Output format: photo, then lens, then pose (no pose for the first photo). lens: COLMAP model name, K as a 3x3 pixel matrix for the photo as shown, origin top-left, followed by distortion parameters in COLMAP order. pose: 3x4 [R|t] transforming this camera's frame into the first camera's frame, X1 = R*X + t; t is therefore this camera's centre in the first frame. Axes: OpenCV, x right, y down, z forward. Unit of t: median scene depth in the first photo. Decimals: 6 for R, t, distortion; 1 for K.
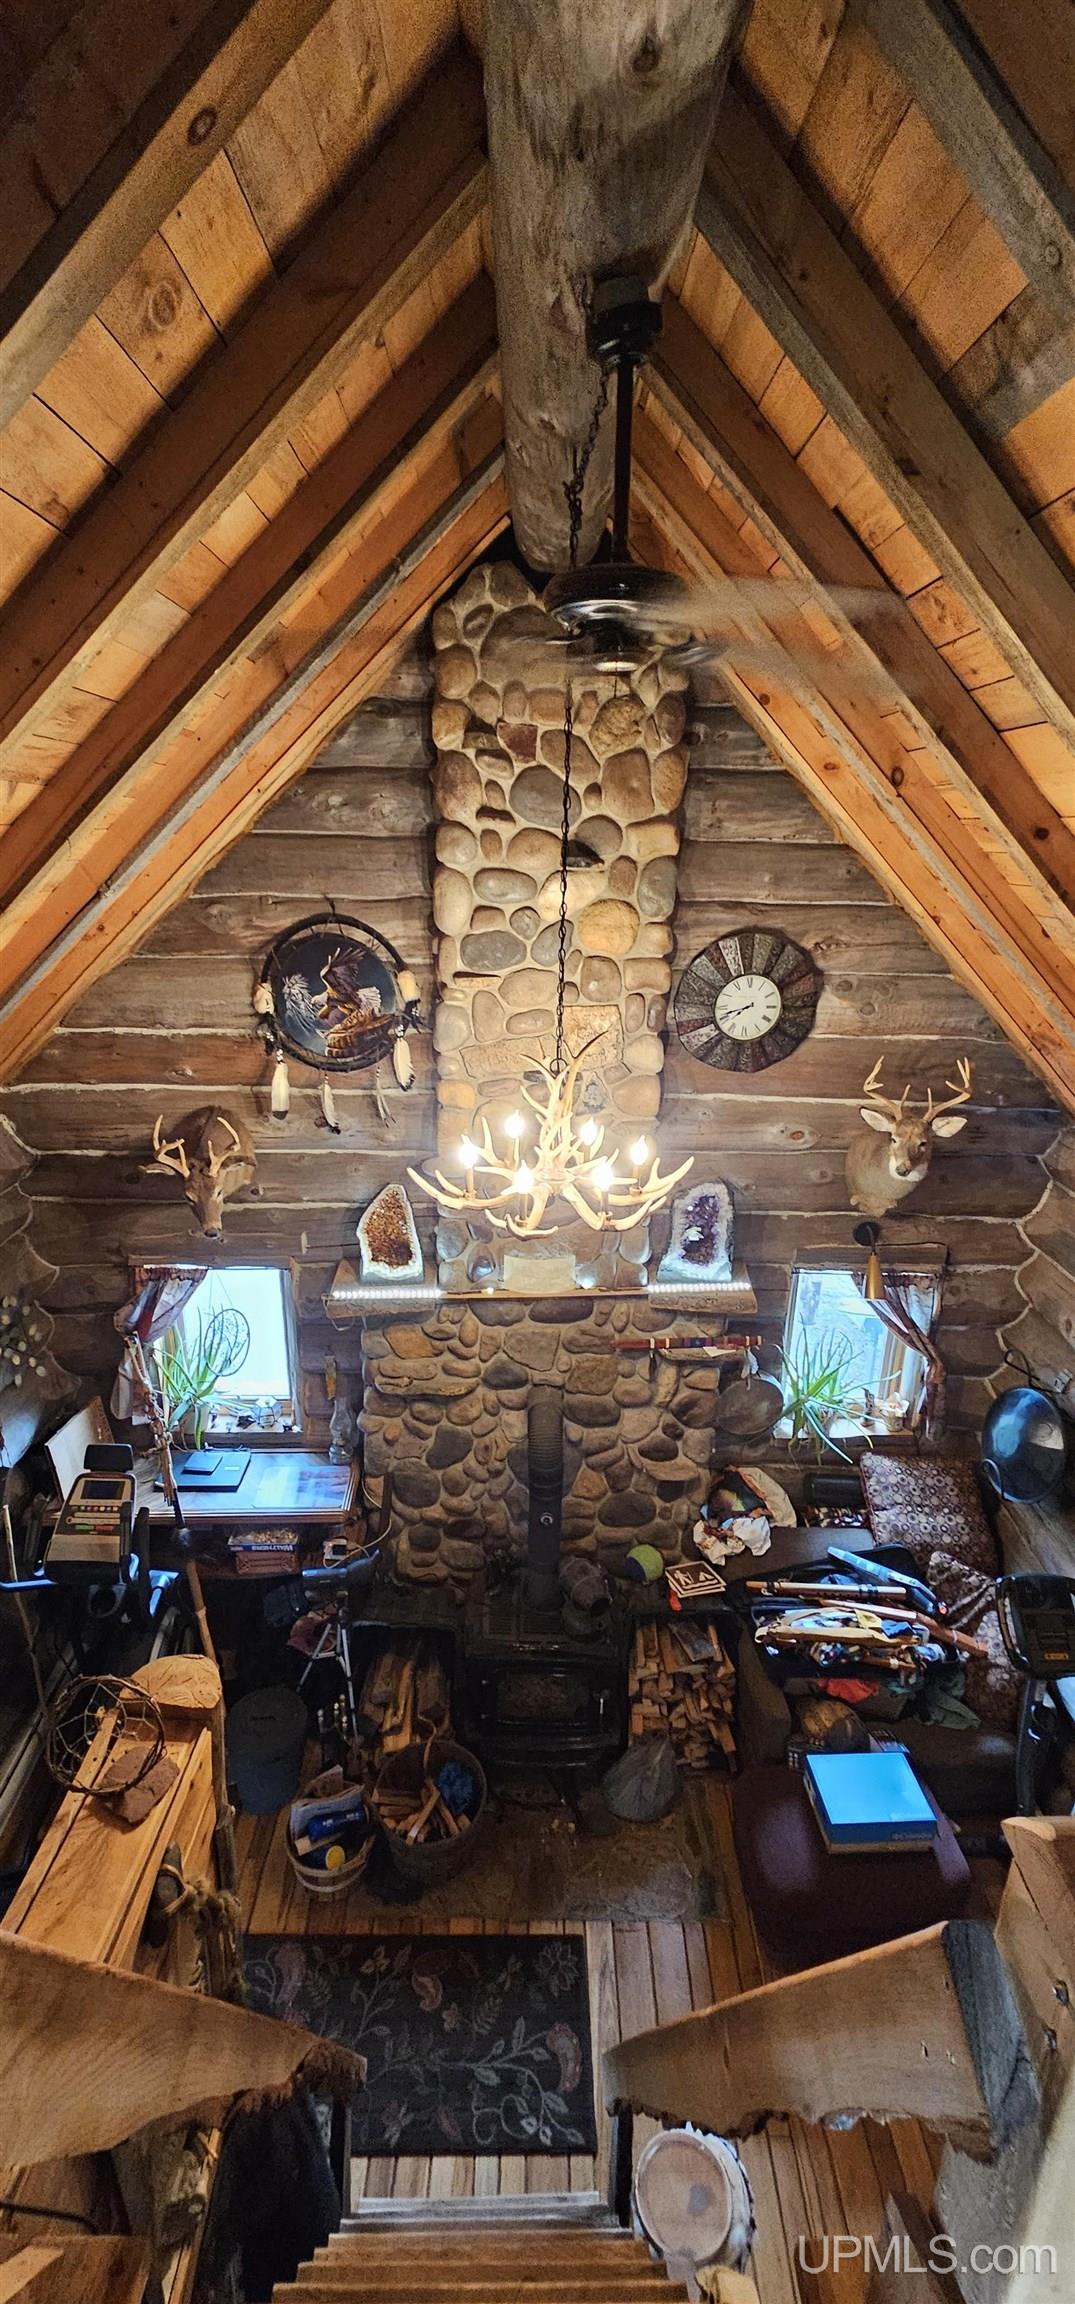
lens RADIAL K [[946.5, 0, 529.4], [0, 946.5, 1148.1], [0, 0, 1]] dist [0.003475, 0.000069]
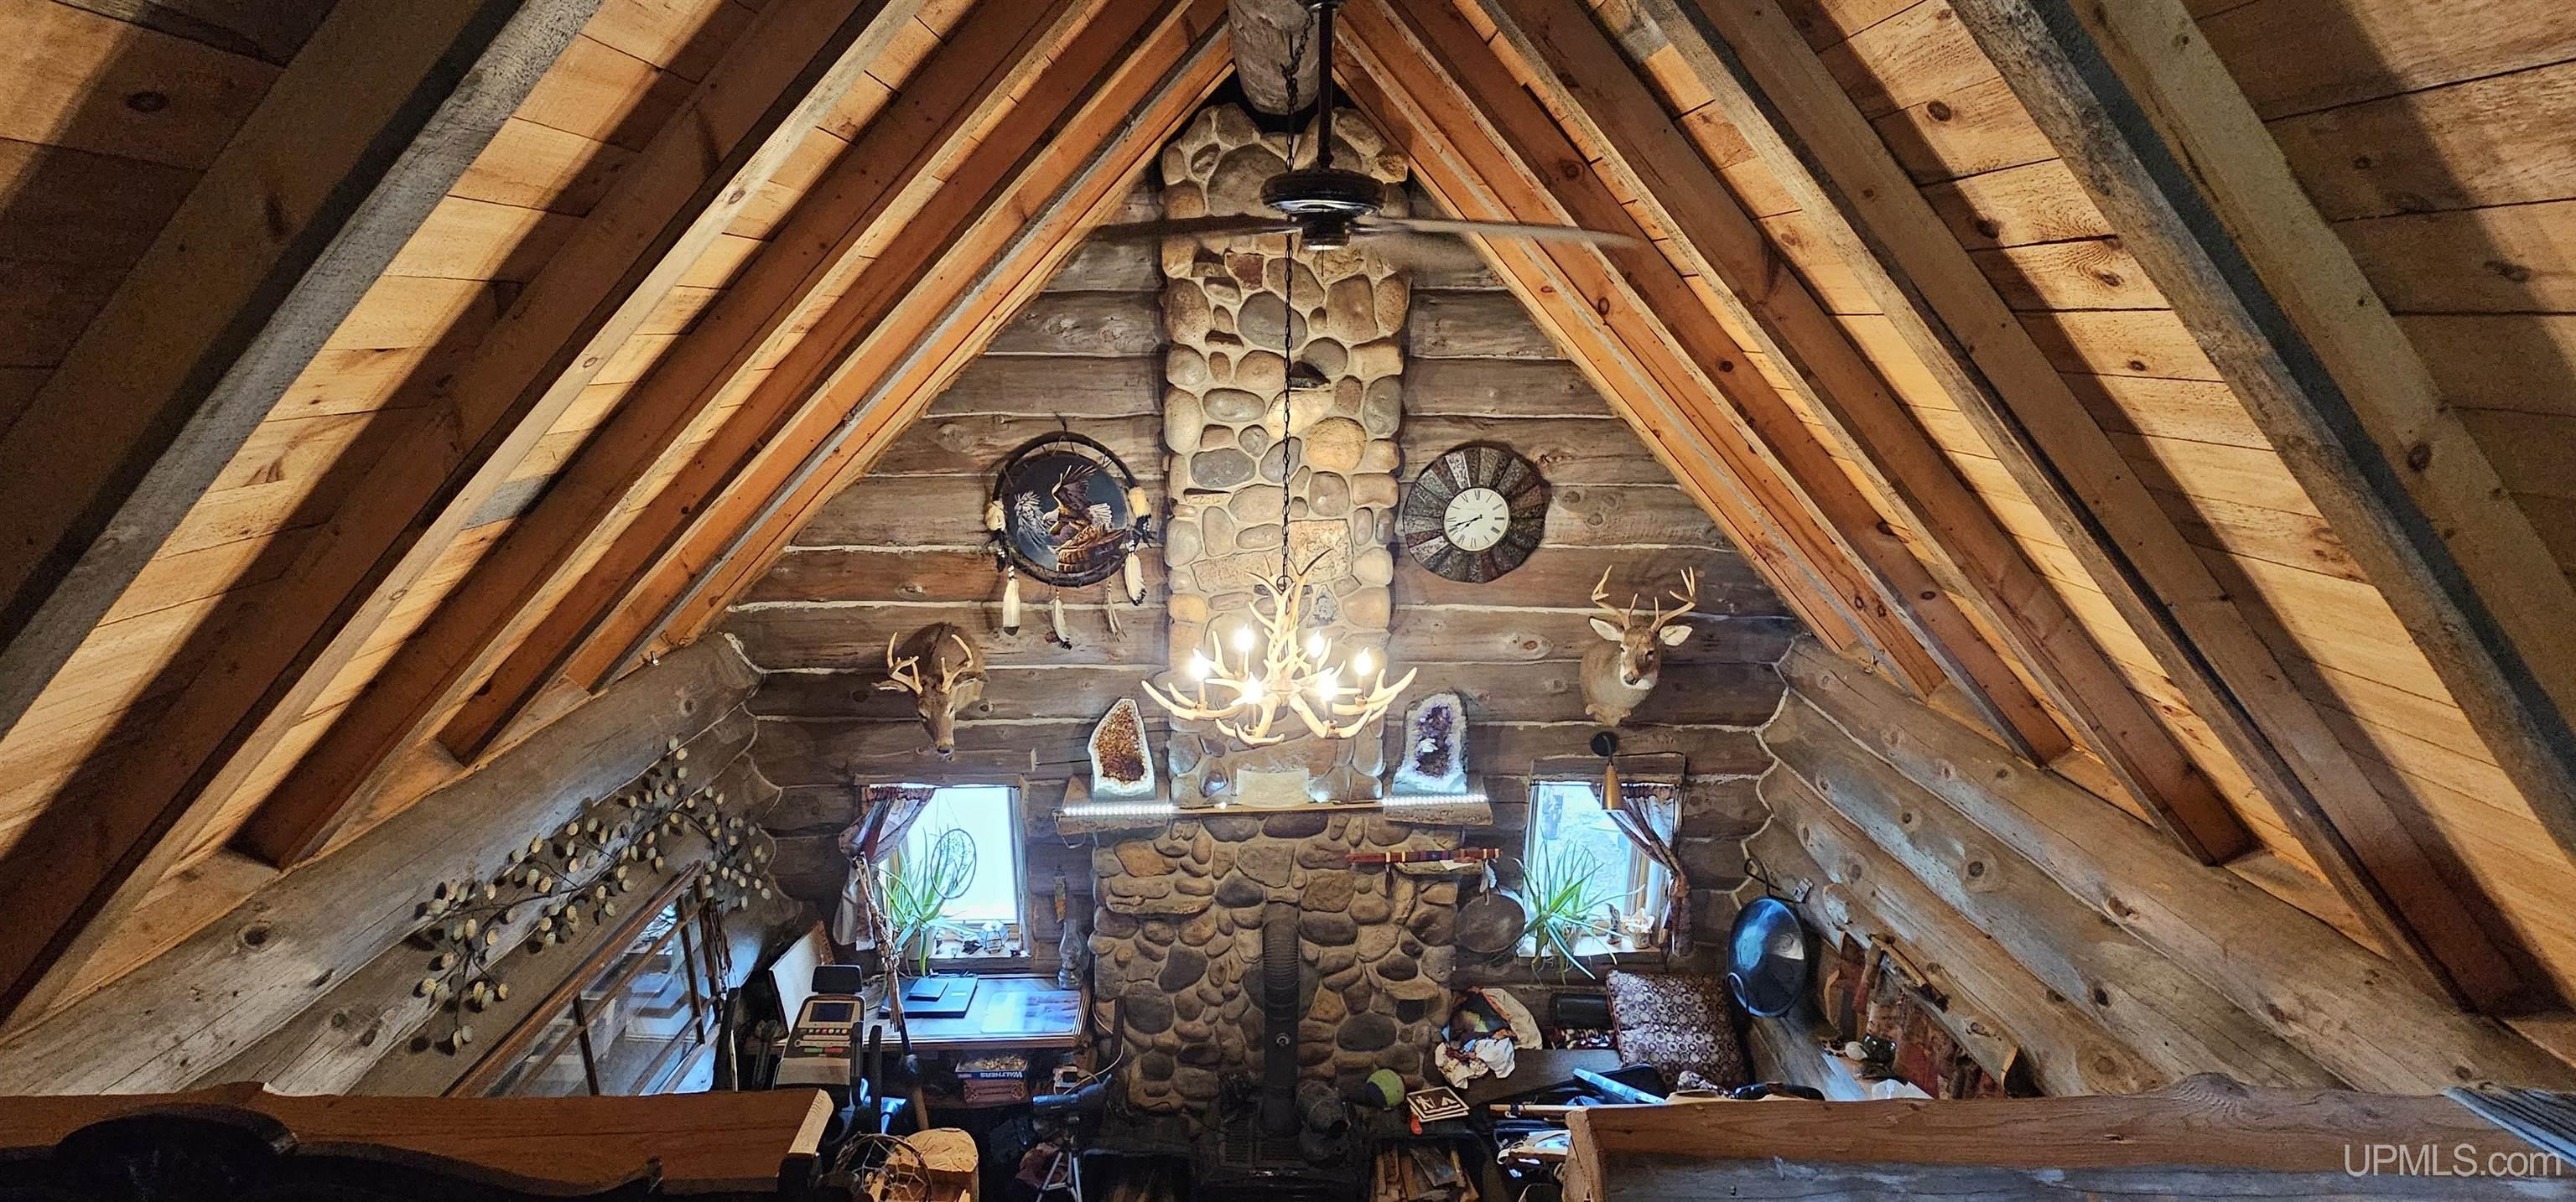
lens RADIAL K [[1058.1, 0, 1295.7], [0, 1058.1, 614.7], [0, 0, 1]] dist [0.003475, 0.000069]
pose [[0.999612, -0.010088, 0.025978, 0.008071], [0.011216, 0.998984, -0.043648, 0.000303], [-0.025511, 0.043922, 0.998709, -0.119725]]
